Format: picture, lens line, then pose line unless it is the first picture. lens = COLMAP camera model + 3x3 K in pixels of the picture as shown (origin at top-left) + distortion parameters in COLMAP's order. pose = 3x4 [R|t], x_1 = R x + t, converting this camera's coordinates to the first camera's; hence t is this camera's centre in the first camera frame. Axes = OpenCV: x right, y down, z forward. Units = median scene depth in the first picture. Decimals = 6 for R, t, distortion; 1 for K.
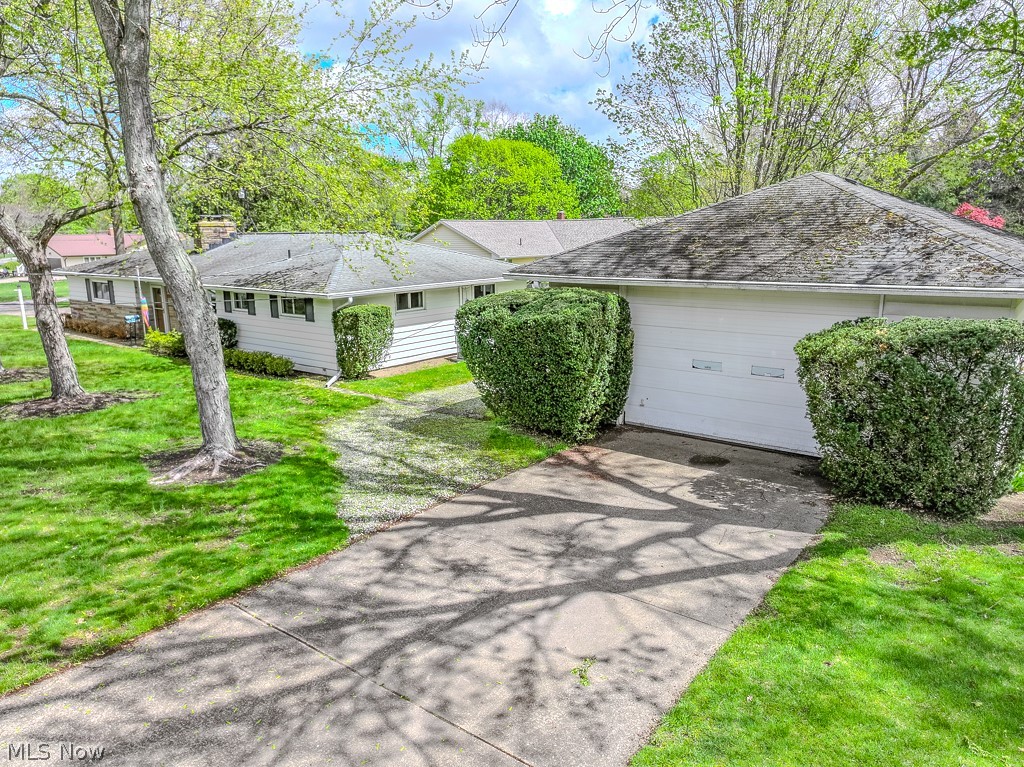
lens RADIAL K [[740.4, 0, 512.0], [0, 740.4, 383.5], [0, 0, 1]] dist [-0.002696, 0.000835]
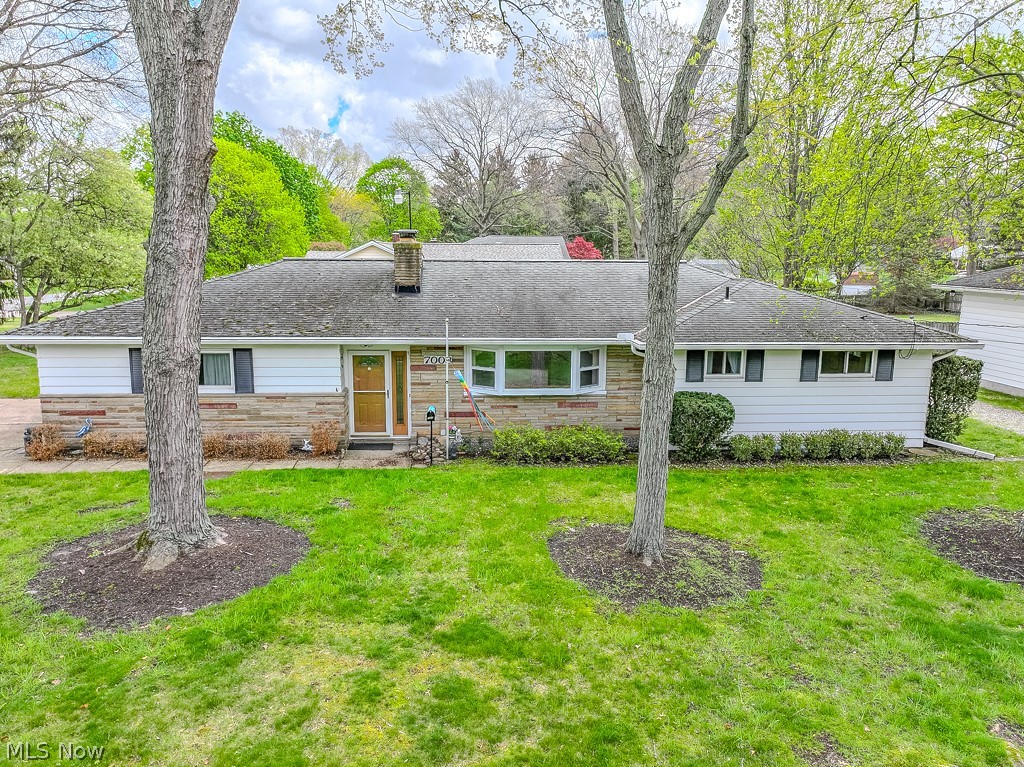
lens RADIAL K [[740.4, 0, 512.0], [0, 740.4, 383.5], [0, 0, 1]] dist [-0.002696, 0.000835]
pose [[0.732611, -0.095398, 0.673929, -1.543683], [0.124598, 0.992195, 0.005003, -0.192027], [-0.669146, 0.080305, 0.738780, 1.006901]]
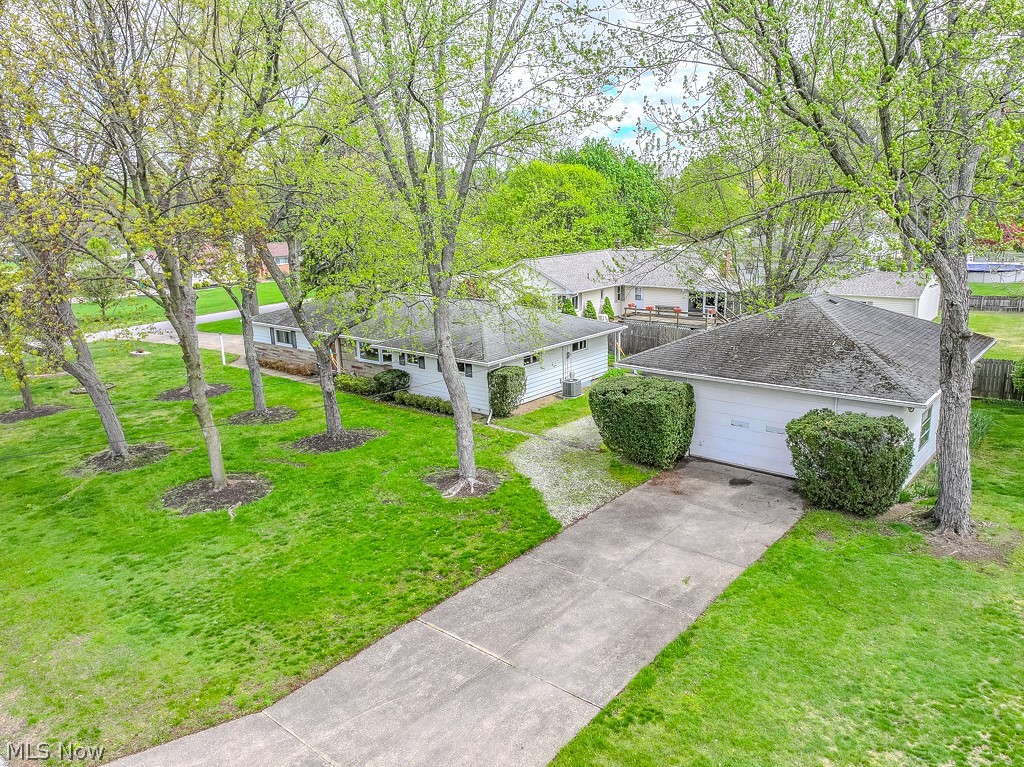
lens RADIAL K [[740.4, 0, 512.0], [0, 740.4, 383.5], [0, 0, 1]] dist [-0.002696, 0.000835]
pose [[0.998718, -0.007654, -0.050048, -0.163615], [0.009091, 0.999551, 0.028553, -0.161620], [0.049806, -0.028972, 0.998339, -0.678832]]
